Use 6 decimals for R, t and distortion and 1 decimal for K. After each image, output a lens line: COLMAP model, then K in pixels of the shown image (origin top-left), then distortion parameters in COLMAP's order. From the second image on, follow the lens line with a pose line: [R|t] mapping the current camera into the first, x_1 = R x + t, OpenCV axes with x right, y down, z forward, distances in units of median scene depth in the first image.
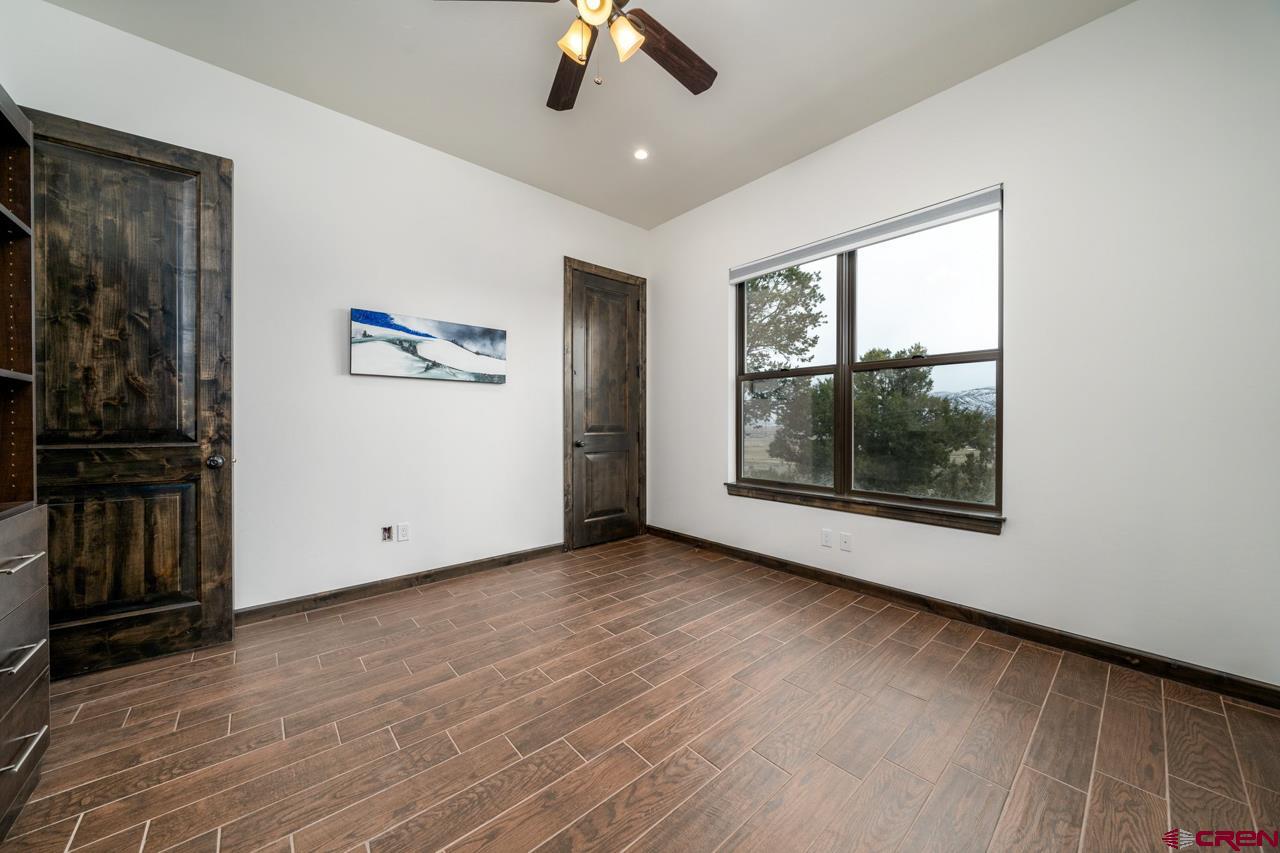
lens RADIAL K [[445.6, 0, 637.9], [0, 445.6, 424.3], [0, 0, 1]] dist [-0.000862, 0.000016]
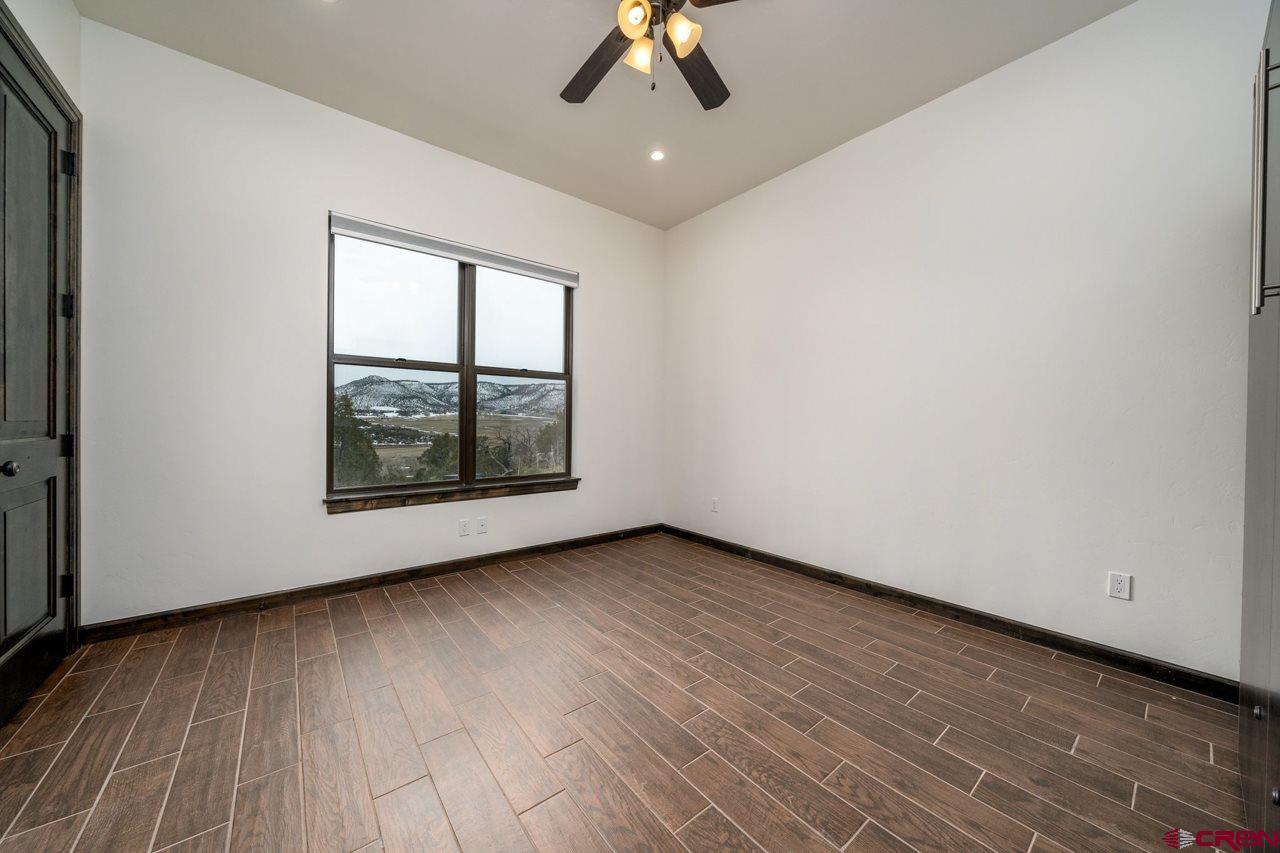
lens RADIAL K [[445.6, 0, 637.9], [0, 445.6, 424.3], [0, 0, 1]] dist [-0.000862, 0.000016]
pose [[0.046818, -0.006409, 0.998883, -0.766627], [-0.004968, 0.999966, 0.006648, 0.000805], [-0.998891, -0.005274, 0.046784, 0.673968]]
